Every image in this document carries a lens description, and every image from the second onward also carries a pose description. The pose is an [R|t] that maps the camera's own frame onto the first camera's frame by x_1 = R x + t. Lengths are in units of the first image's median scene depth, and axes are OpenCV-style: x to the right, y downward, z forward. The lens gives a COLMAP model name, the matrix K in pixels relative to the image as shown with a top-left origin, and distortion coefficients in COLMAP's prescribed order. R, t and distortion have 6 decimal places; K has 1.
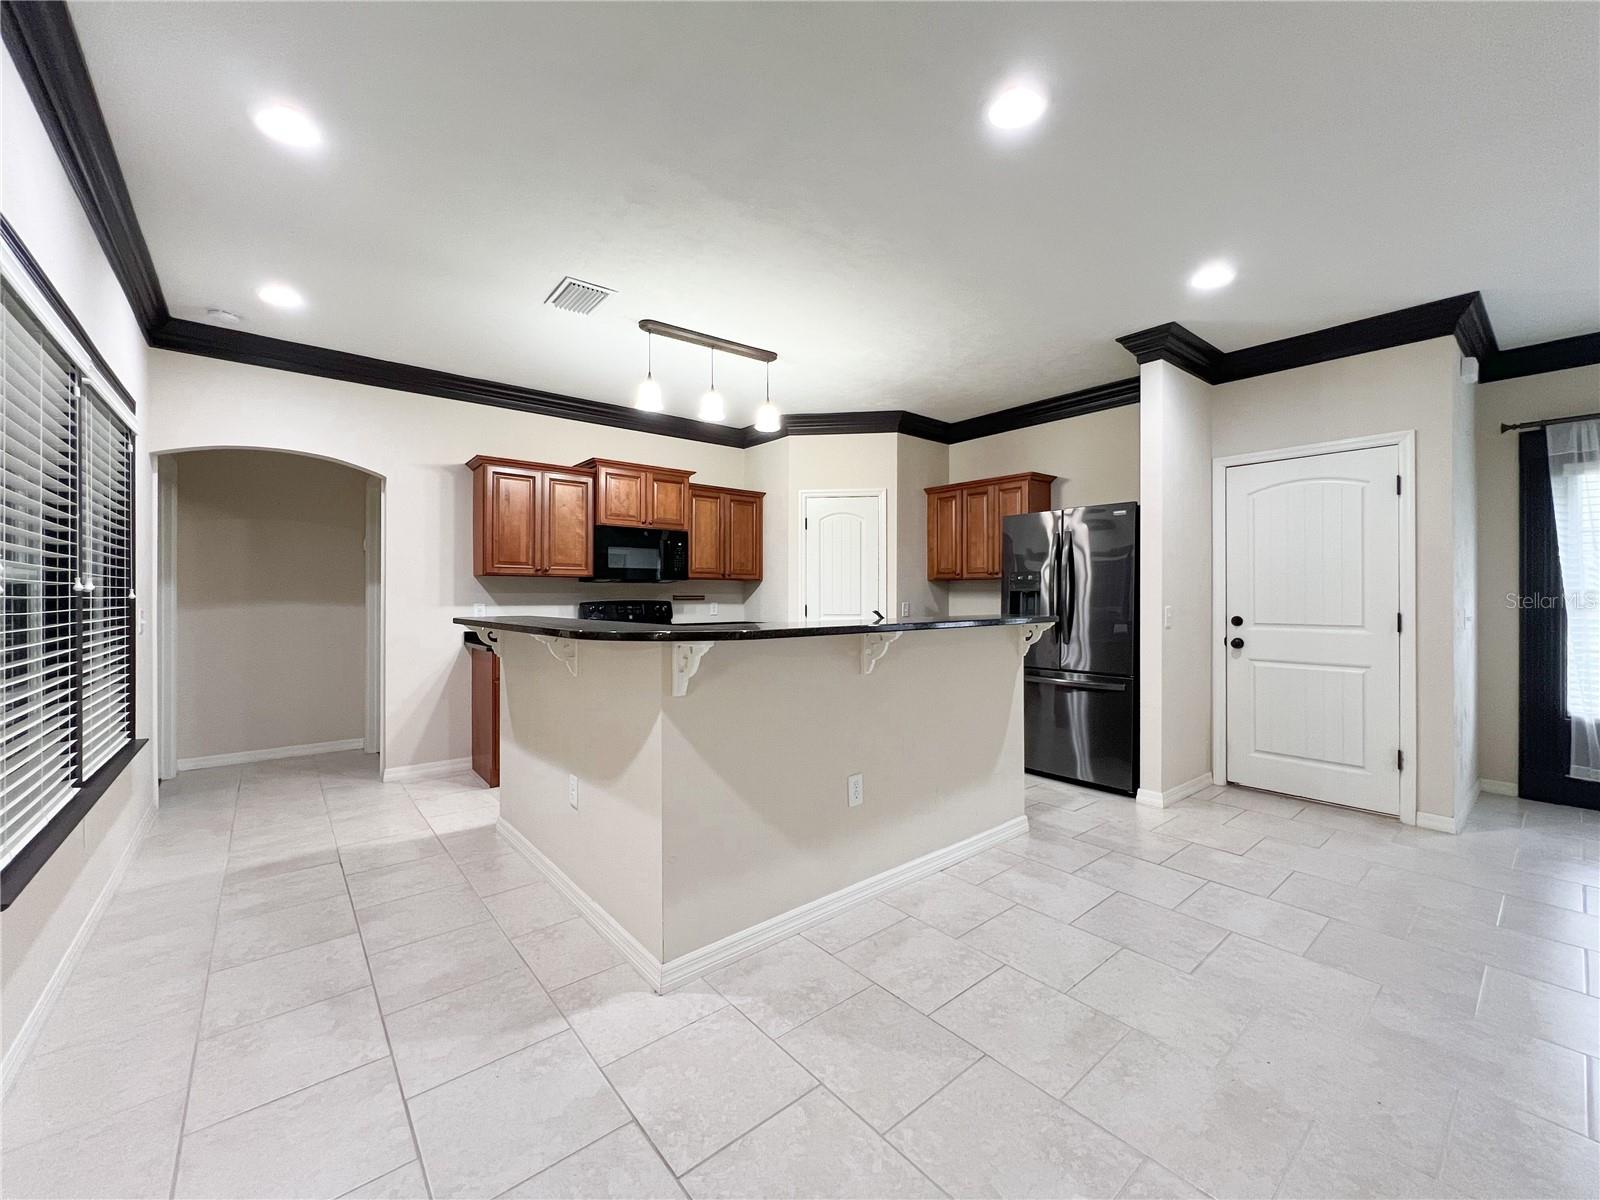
lens RADIAL K [[642.9, 0, 804.7], [0, 642.9, 597.0], [0, 0, 1]] dist [-0.000887, -0.000714]
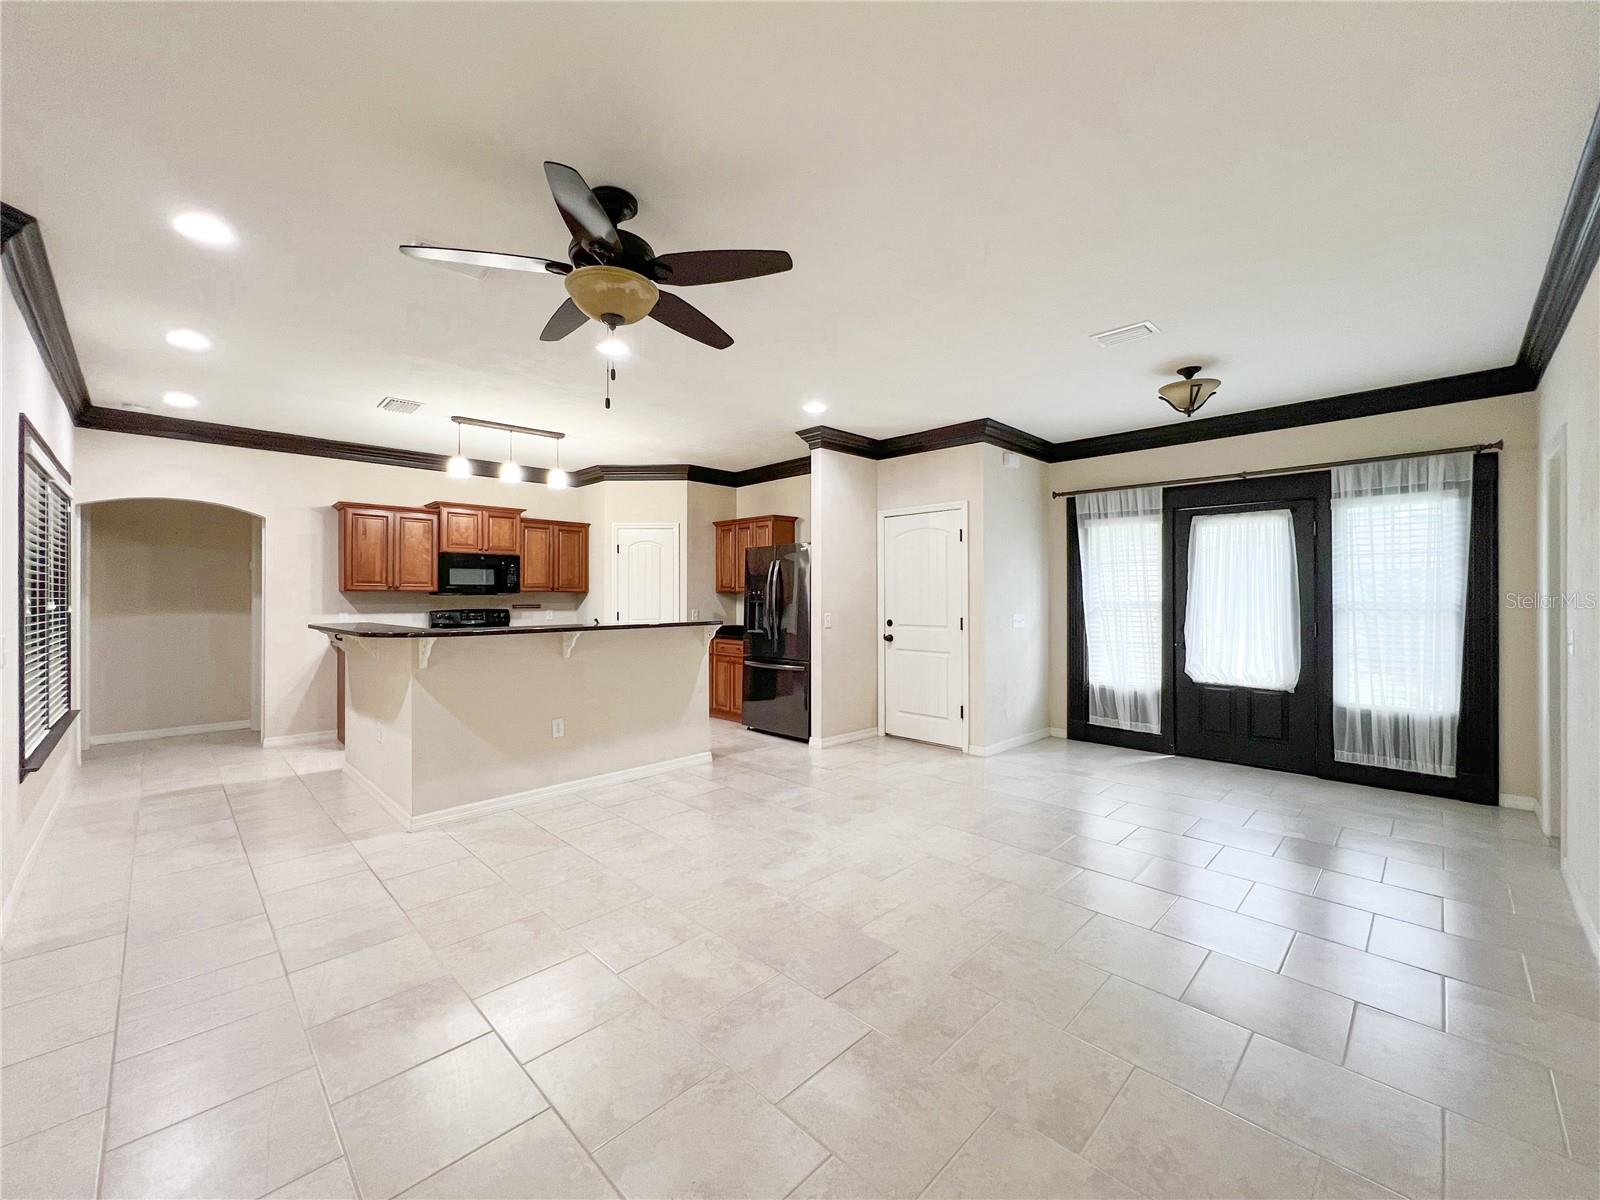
lens RADIAL K [[642.9, 0, 803.7], [0, 642.9, 595.9], [0, 0, 1]] dist [-0.000887, -0.000714]
pose [[0.995687, -0.001794, 0.092762, 0.312354], [0.002119, 0.999992, -0.003406, -0.017794], [-0.092755, 0.003588, 0.995682, -0.397528]]
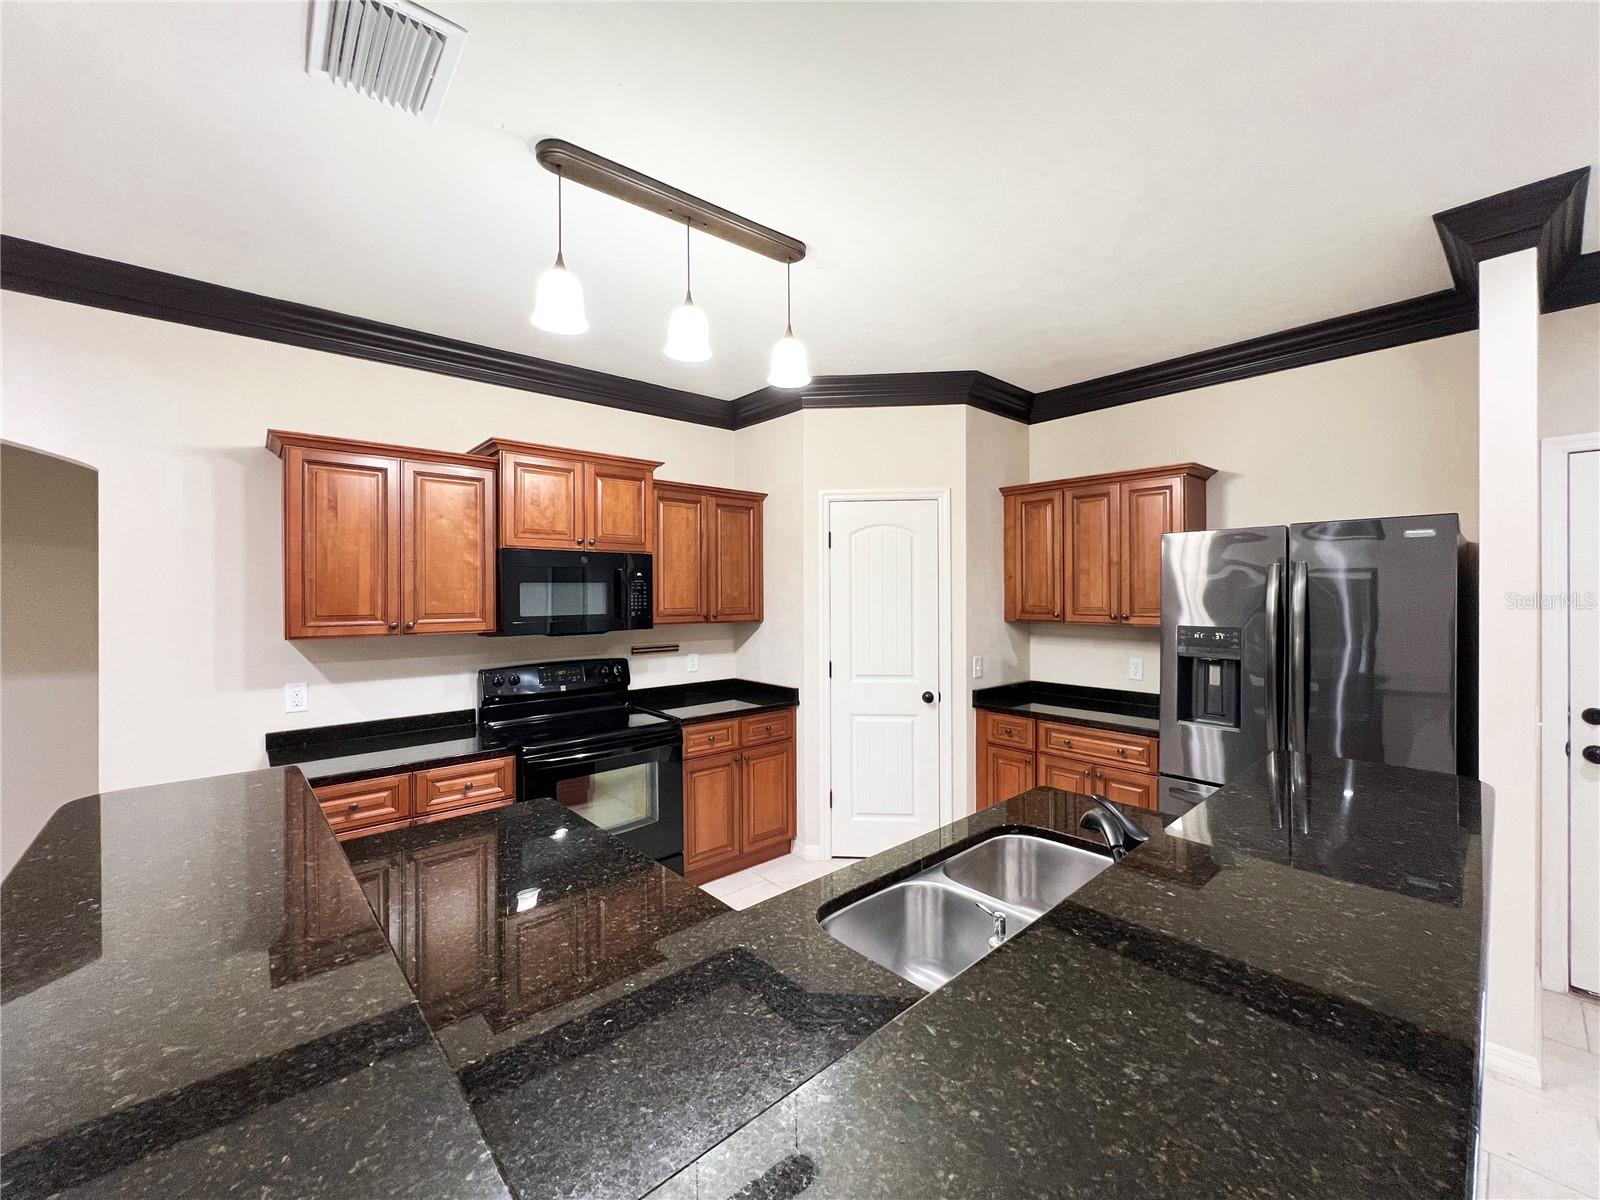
lens RADIAL K [[642.9, 0, 806.8], [0, 642.9, 593.3], [0, 0, 1]] dist [-0.000887, -0.000714]
pose [[0.999268, -0.005661, 0.037830, -0.058709], [0.005681, 0.999984, -0.000427, -0.071575], [-0.037827, 0.000642, 0.999284, 0.403999]]
